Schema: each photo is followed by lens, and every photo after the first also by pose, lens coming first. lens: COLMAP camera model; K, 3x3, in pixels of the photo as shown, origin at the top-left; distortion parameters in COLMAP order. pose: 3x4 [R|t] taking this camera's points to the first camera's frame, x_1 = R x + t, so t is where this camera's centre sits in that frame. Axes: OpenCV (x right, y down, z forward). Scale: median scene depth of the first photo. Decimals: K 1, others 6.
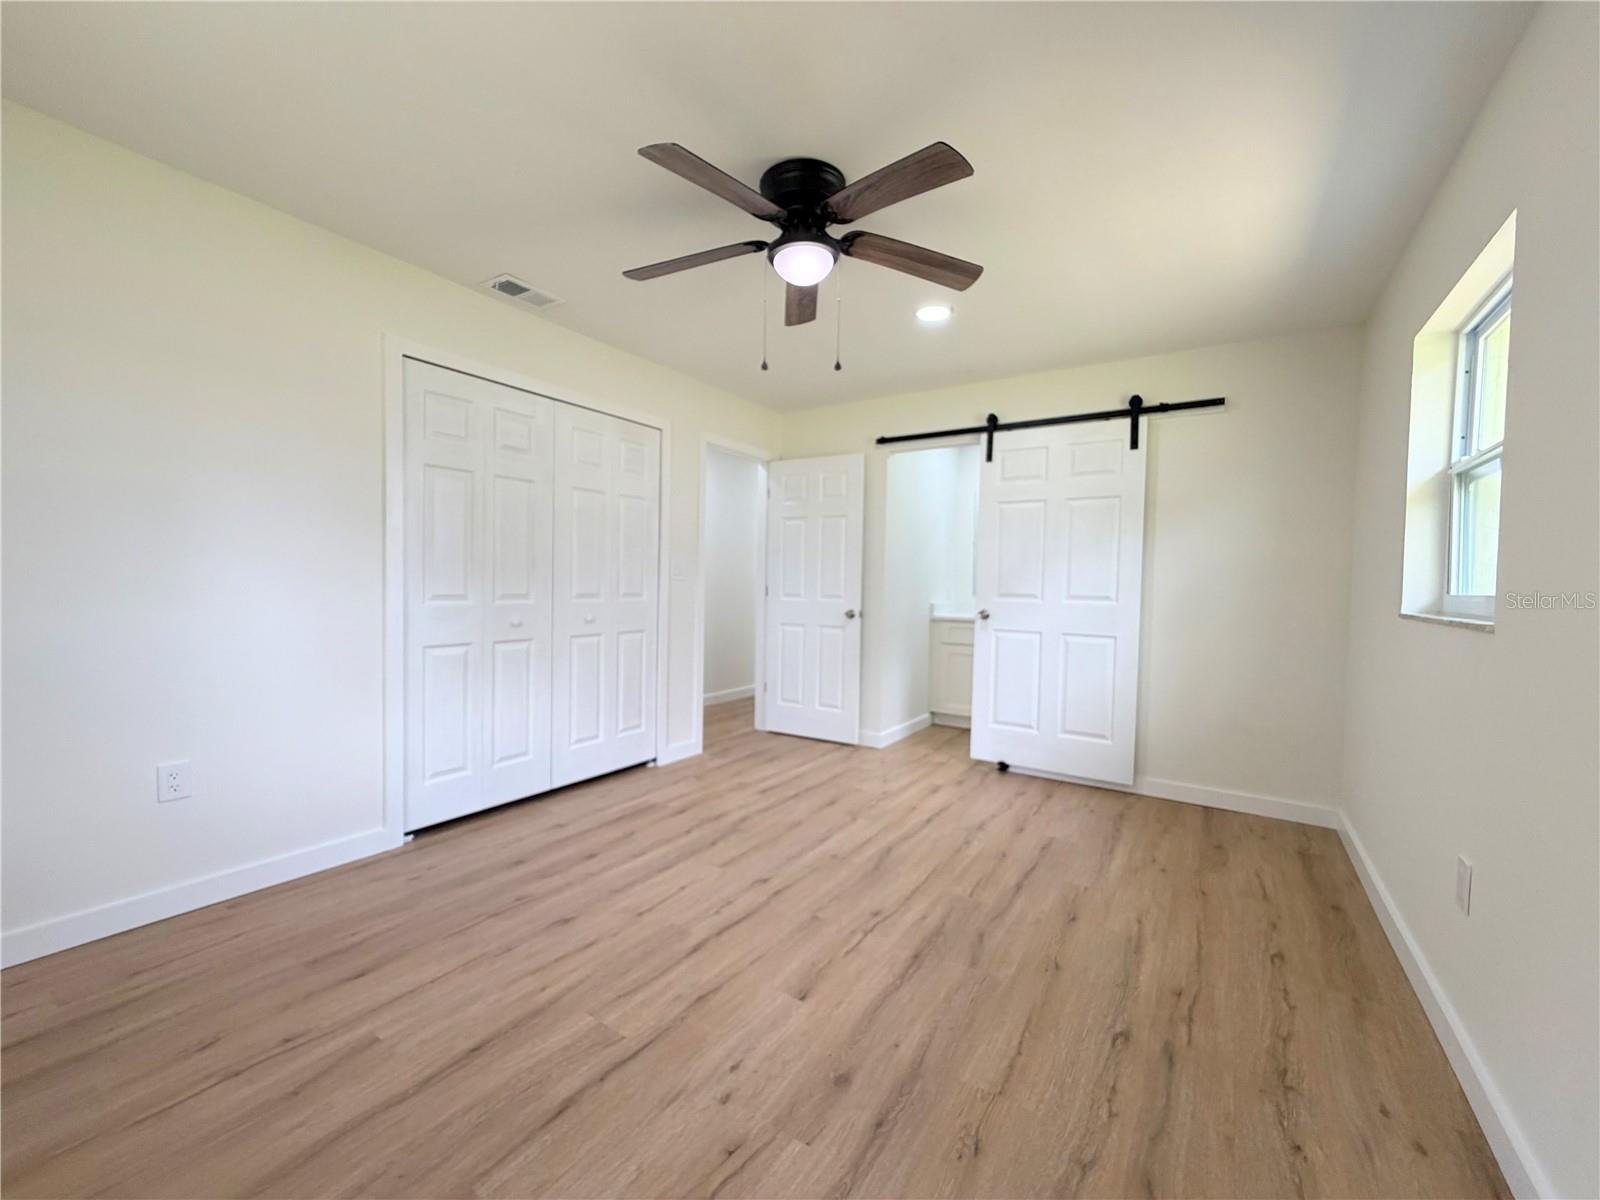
lens RADIAL K [[638.0, 0, 800.0], [0, 638.0, 600.0], [0, 0, 1]] dist [0.002402, -0.000056]
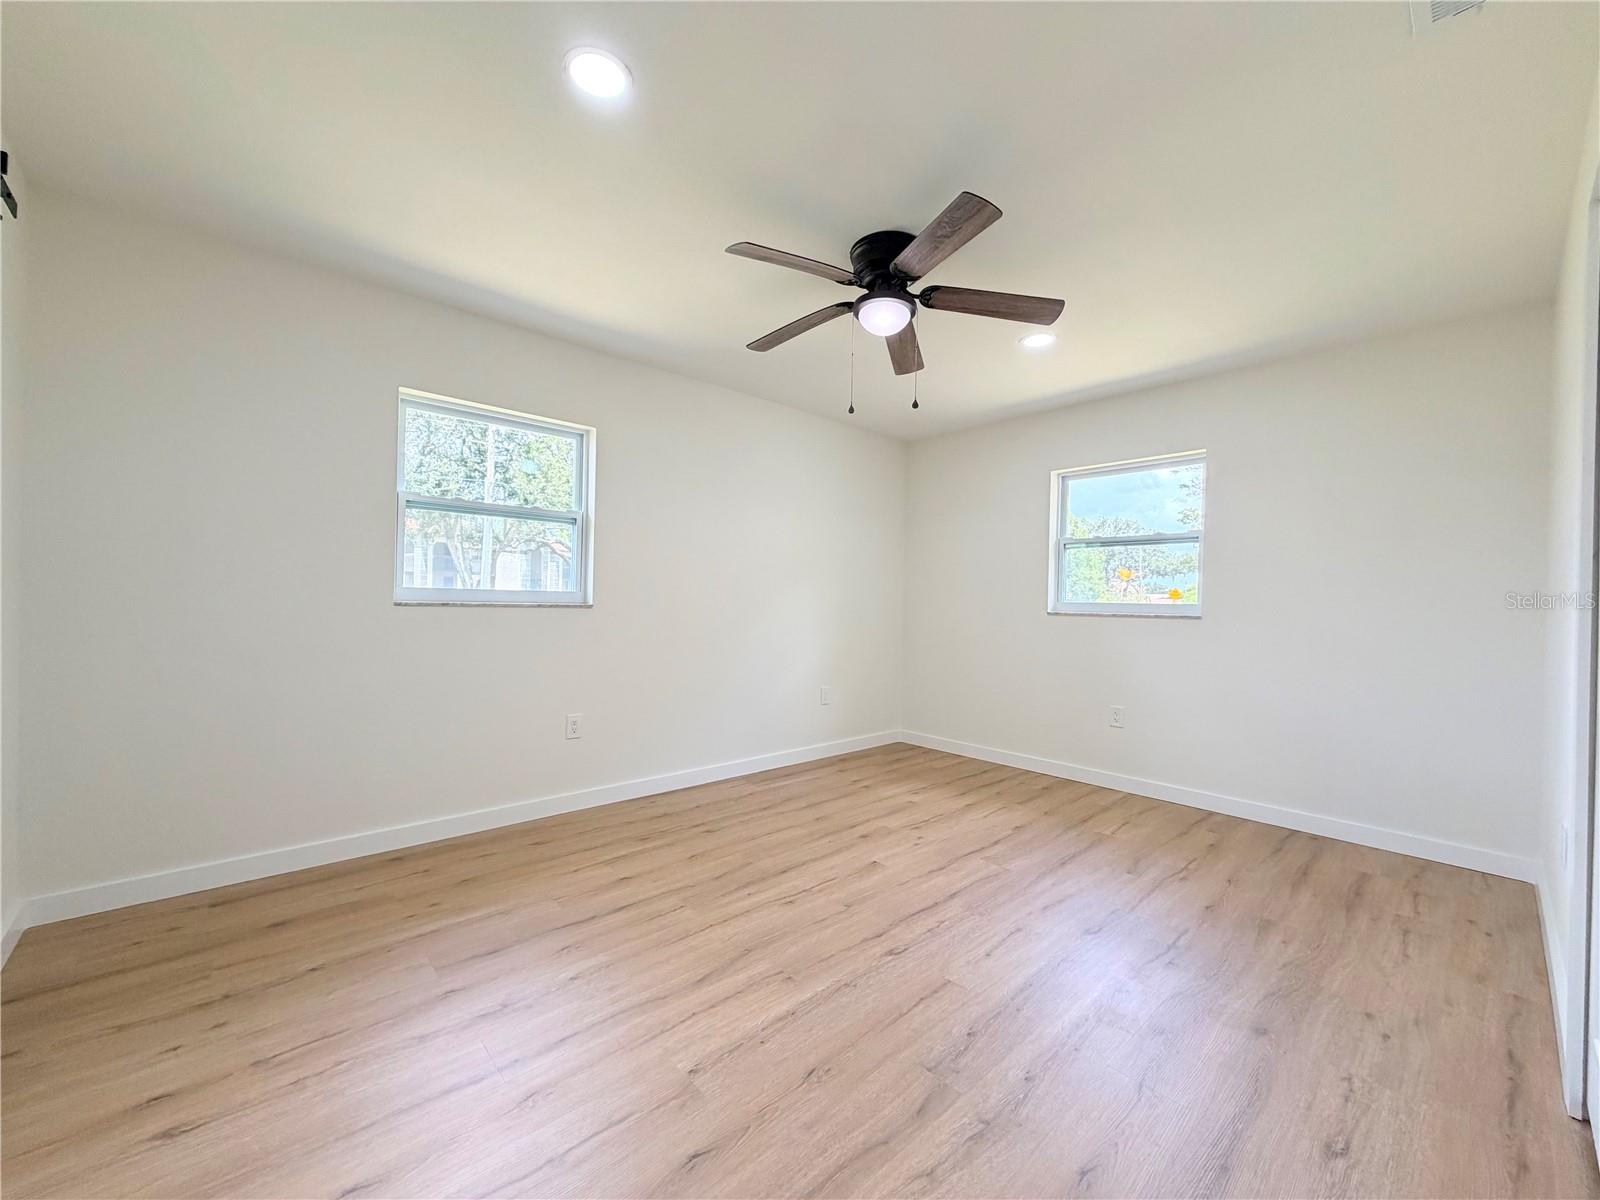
lens RADIAL K [[638.0, 0, 800.0], [0, 638.0, 600.0], [0, 0, 1]] dist [0.002402, -0.000056]
pose [[-0.968973, -0.039654, 0.243964, -0.150650], [-0.032616, 0.998929, 0.032822, -0.054940], [-0.245004, 0.023846, -0.969229, 2.205274]]
